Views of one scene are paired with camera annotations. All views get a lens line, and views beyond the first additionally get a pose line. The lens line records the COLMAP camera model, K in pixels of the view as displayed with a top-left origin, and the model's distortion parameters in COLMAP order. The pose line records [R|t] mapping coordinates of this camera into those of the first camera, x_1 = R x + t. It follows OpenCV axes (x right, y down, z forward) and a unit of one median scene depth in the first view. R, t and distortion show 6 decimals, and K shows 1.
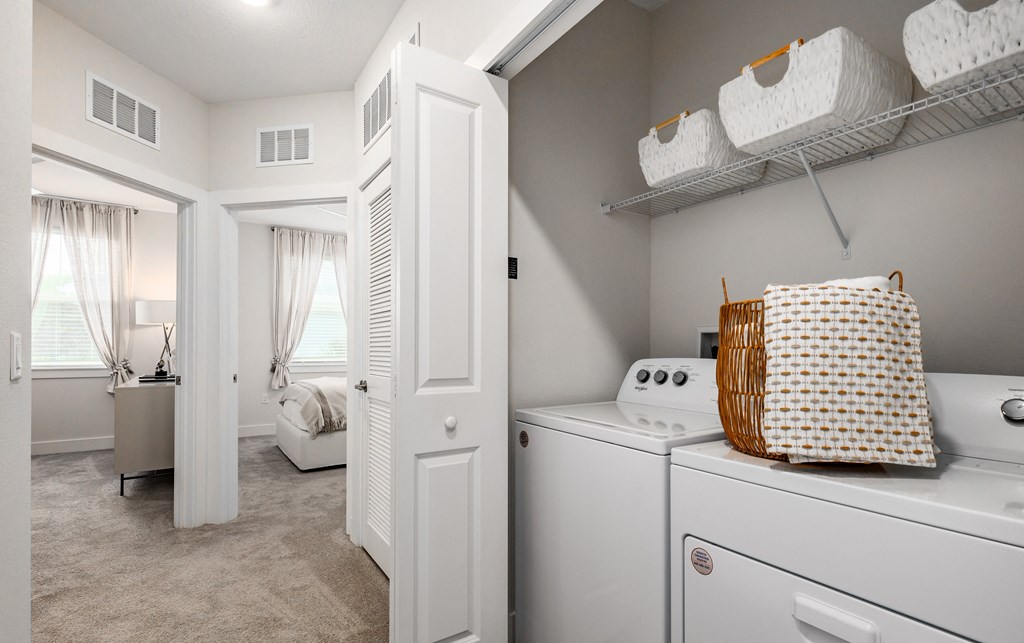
lens RADIAL K [[473.3, 0, 514.6], [0, 473.3, 342.2], [0, 0, 1]] dist [0.002269, 0.000476]
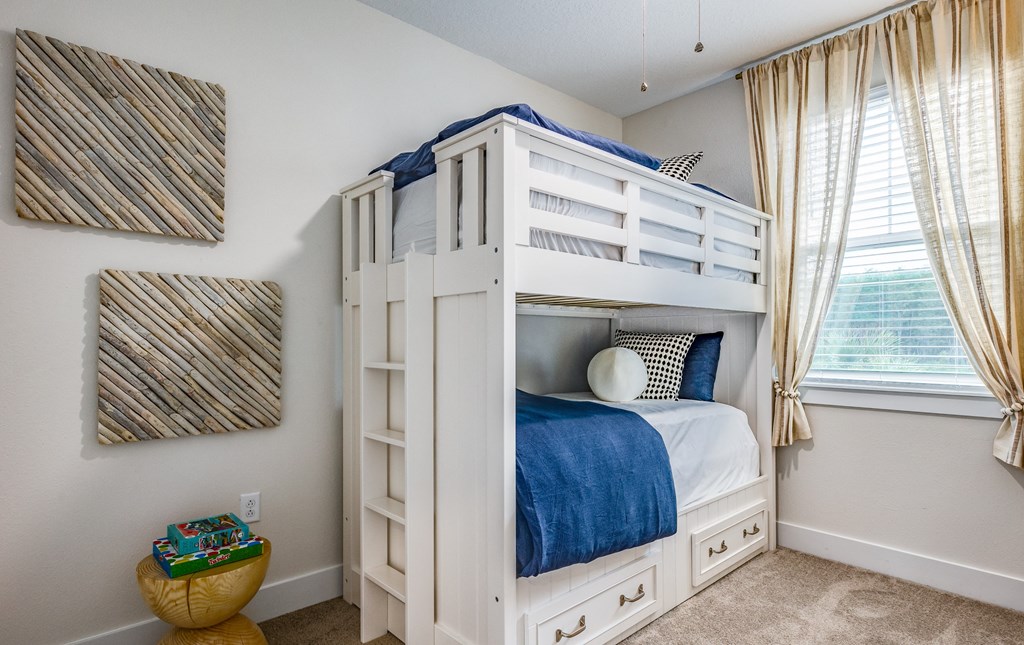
lens RADIAL K [[520.0, 0, 513.3], [0, 520.0, 344.0], [0, 0, 1]] dist [0.000334, -0.000089]
pose [[0.130231, -0.002974, -0.991479, -0.499379], [0.009004, 0.999958, -0.001817, 0.009237], [0.991443, -0.008690, 0.130252, 0.567591]]
